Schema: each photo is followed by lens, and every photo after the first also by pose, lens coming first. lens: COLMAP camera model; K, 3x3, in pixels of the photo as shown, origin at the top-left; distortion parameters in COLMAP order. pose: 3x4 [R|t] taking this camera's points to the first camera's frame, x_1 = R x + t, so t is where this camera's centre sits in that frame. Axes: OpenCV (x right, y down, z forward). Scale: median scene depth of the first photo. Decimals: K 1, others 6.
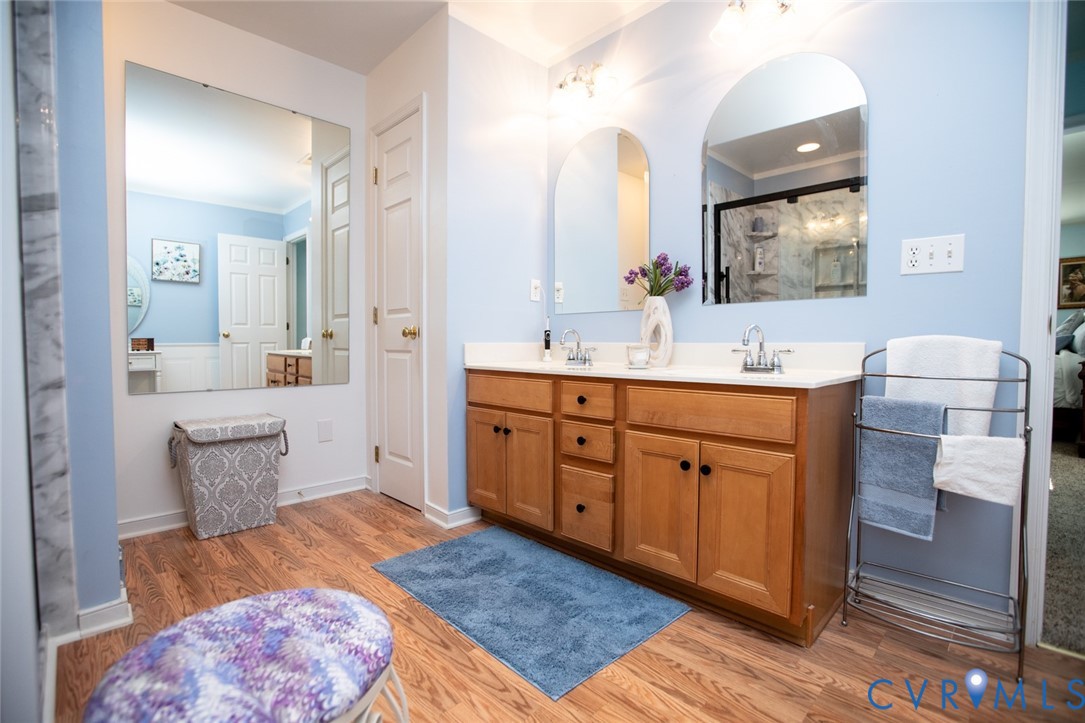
lens RADIAL K [[499.5, 0, 542.5], [0, 499.5, 361.5], [0, 0, 1]] dist [-0.054822, 0.021997]
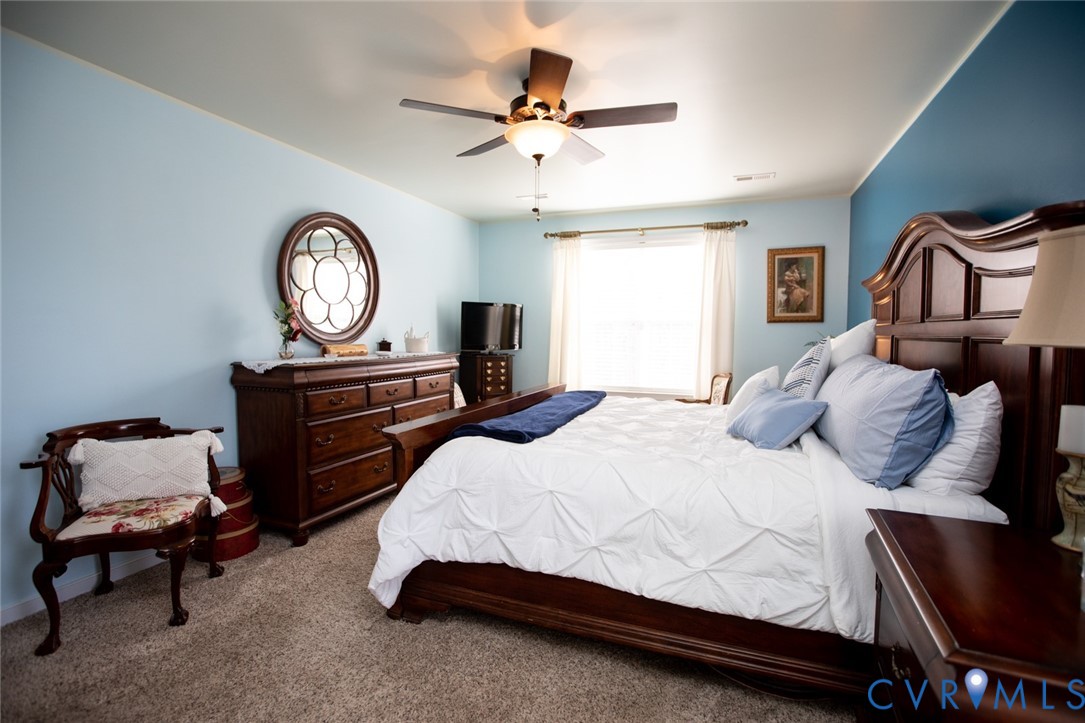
lens RADIAL K [[499.5, 0, 542.5], [0, 499.5, 361.5], [0, 0, 1]] dist [-0.054822, 0.021997]
pose [[0.914273, -0.017692, 0.404713, 0.498855], [0.010666, 0.999751, 0.019609, -0.072369], [-0.404959, -0.013611, 0.914234, 0.504897]]
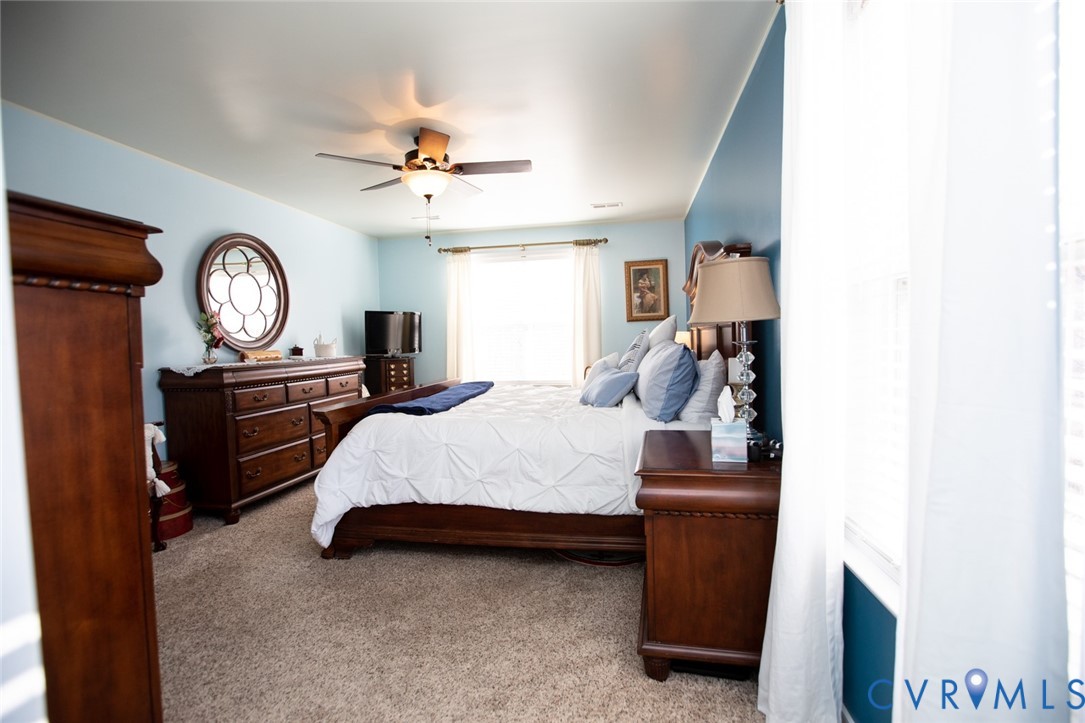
lens RADIAL K [[499.5, 0, 542.5], [0, 499.5, 361.5], [0, 0, 1]] dist [-0.054822, 0.021997]
pose [[0.817714, -0.047781, 0.573639, 0.455939], [0.050312, 0.998668, 0.011464, -0.058633], [-0.573422, 0.019487, 0.819028, 0.393106]]
